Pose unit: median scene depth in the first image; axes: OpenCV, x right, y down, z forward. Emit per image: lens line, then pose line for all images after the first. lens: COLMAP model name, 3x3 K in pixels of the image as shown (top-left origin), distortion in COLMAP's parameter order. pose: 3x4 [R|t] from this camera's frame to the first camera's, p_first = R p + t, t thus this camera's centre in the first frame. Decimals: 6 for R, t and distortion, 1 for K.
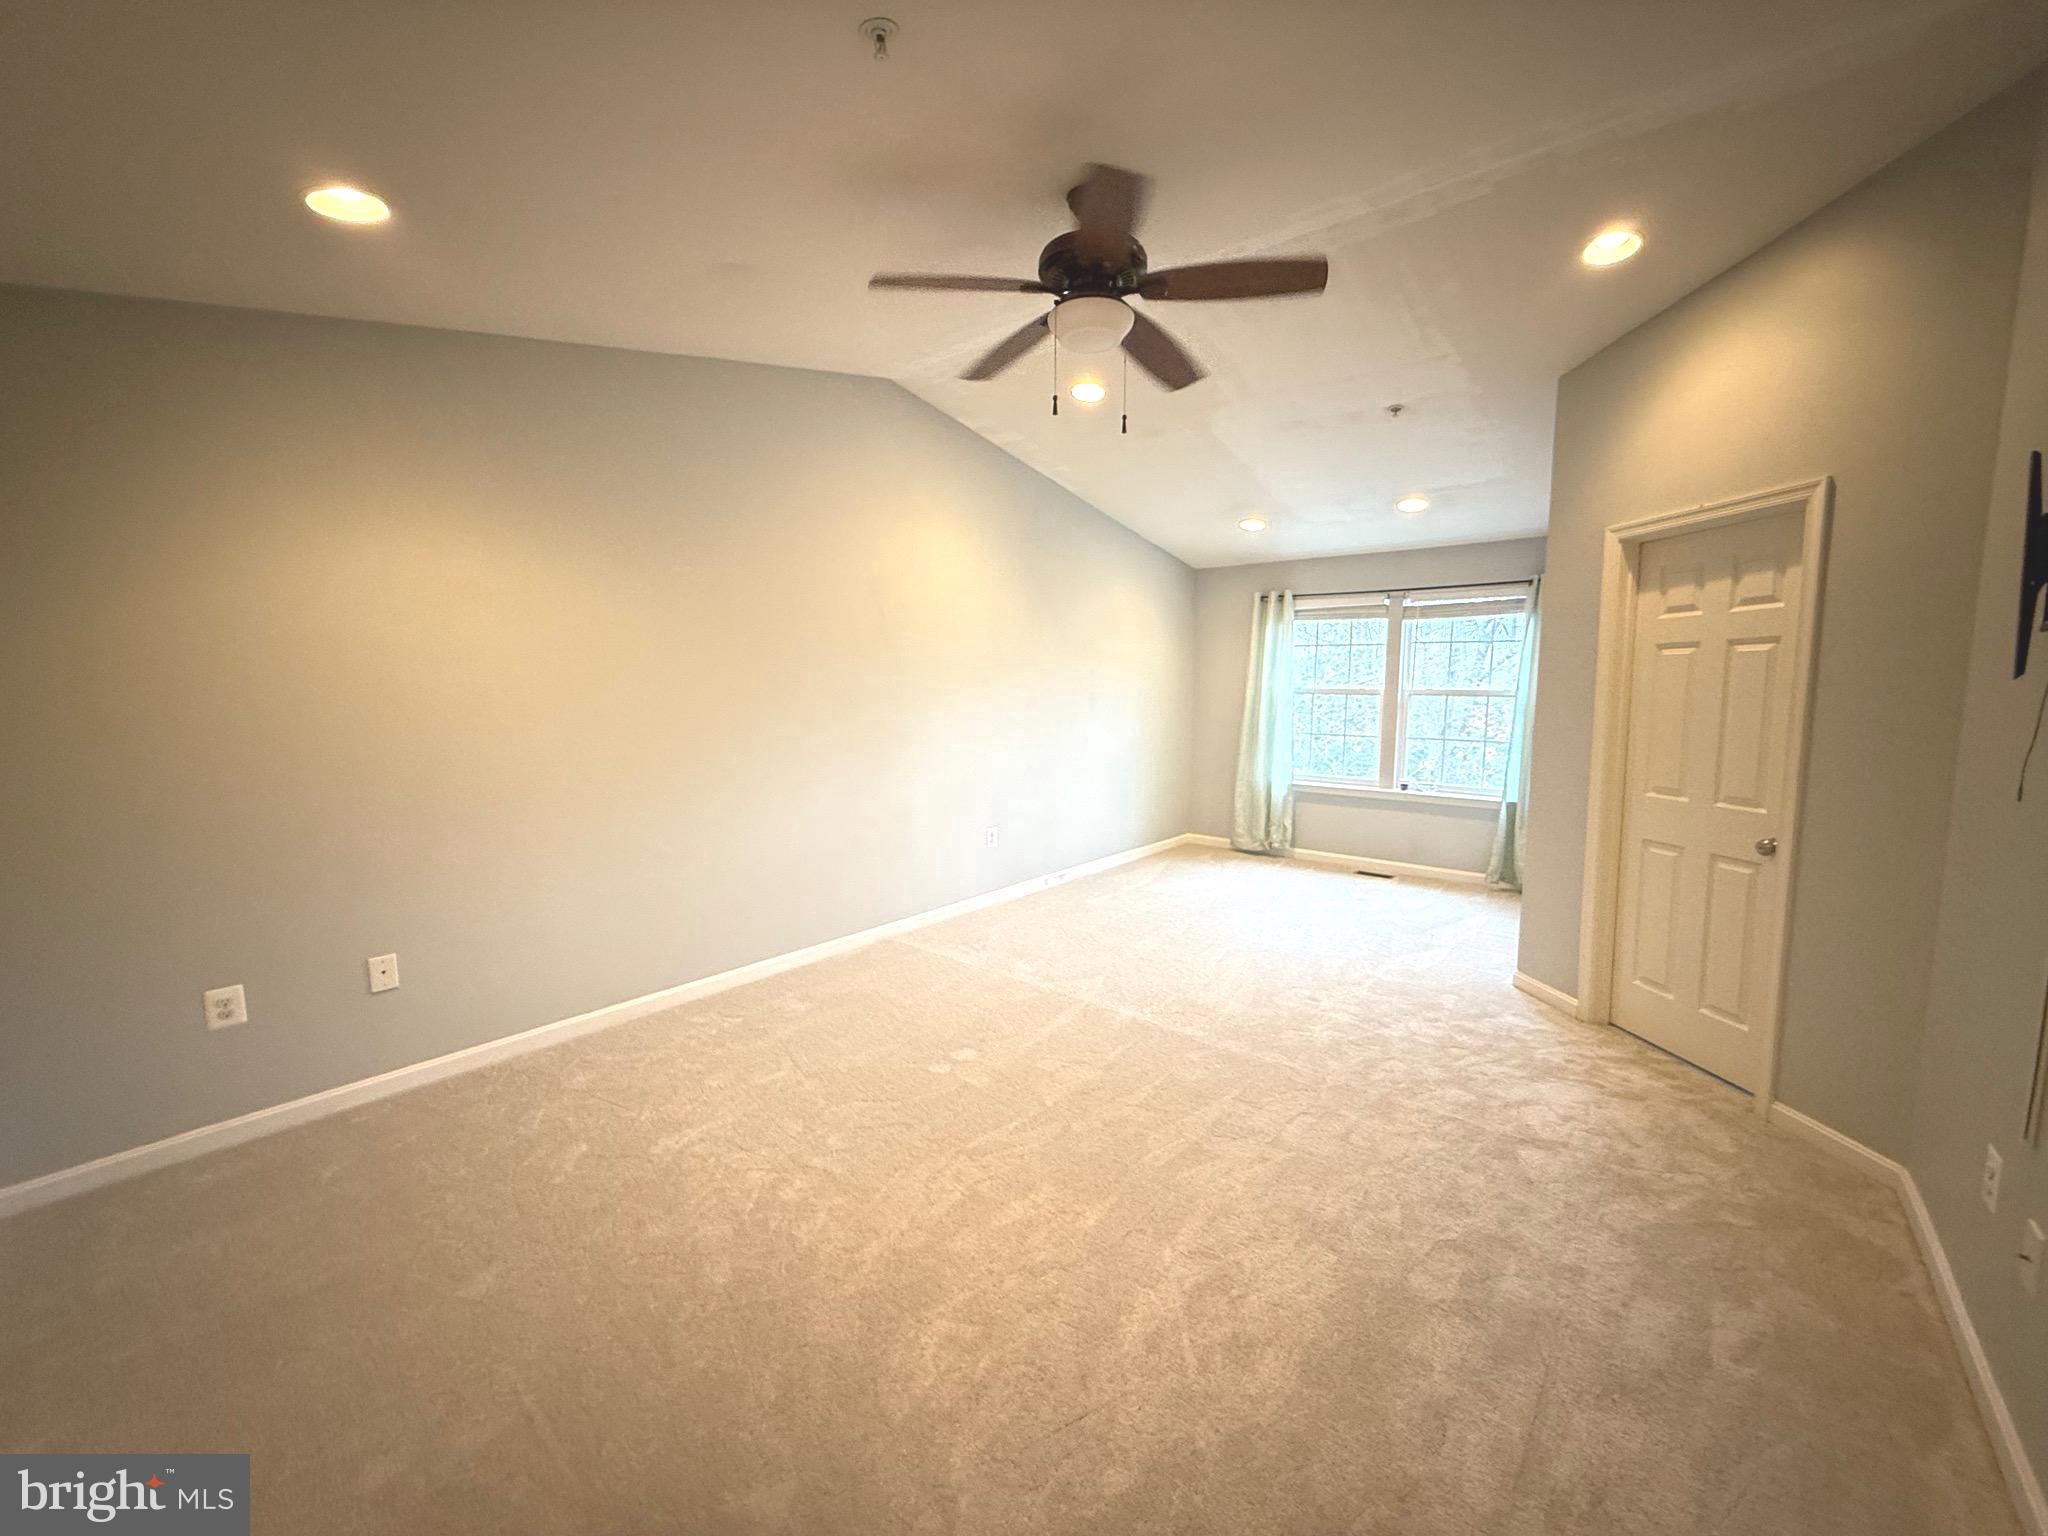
lens RADIAL K [[818.0, 0, 1018.8], [0, 818.0, 767.9], [0, 0, 1]] dist [-0.000384, -0.000294]
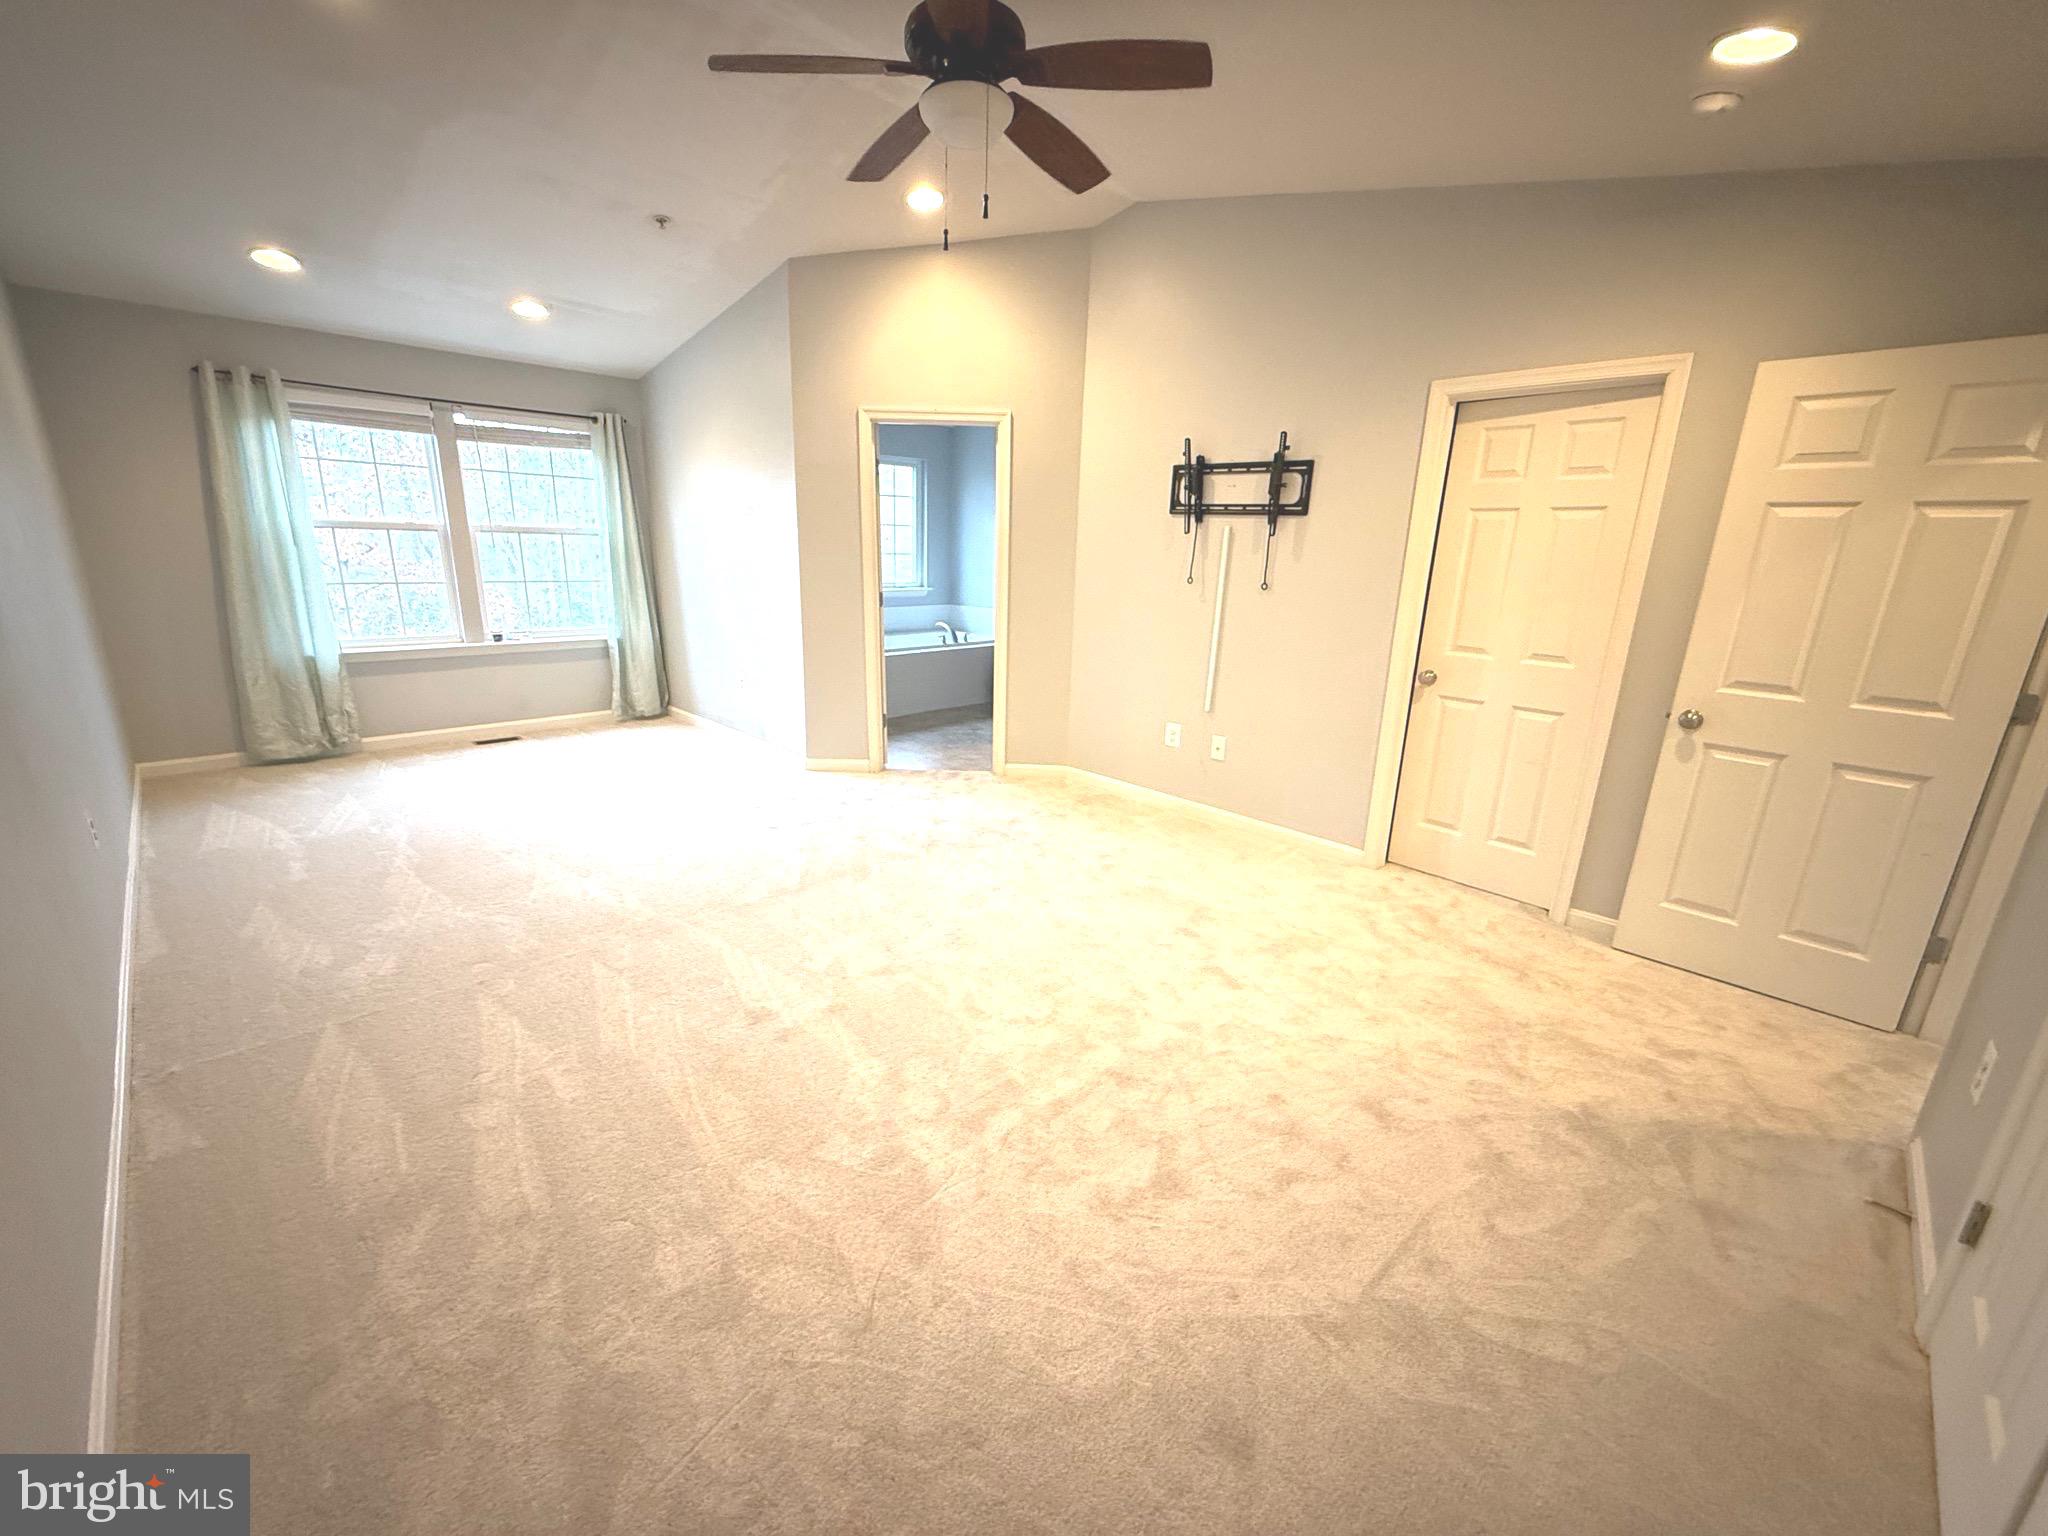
lens RADIAL K [[818.0, 0, 1018.8], [0, 818.0, 767.9], [0, 0, 1]] dist [-0.000384, -0.000294]
pose [[0.088133, -0.265202, 0.960156, -0.378653], [0.073122, 0.963029, 0.259284, -0.030362], [-0.993421, 0.047358, 0.104267, 0.346053]]
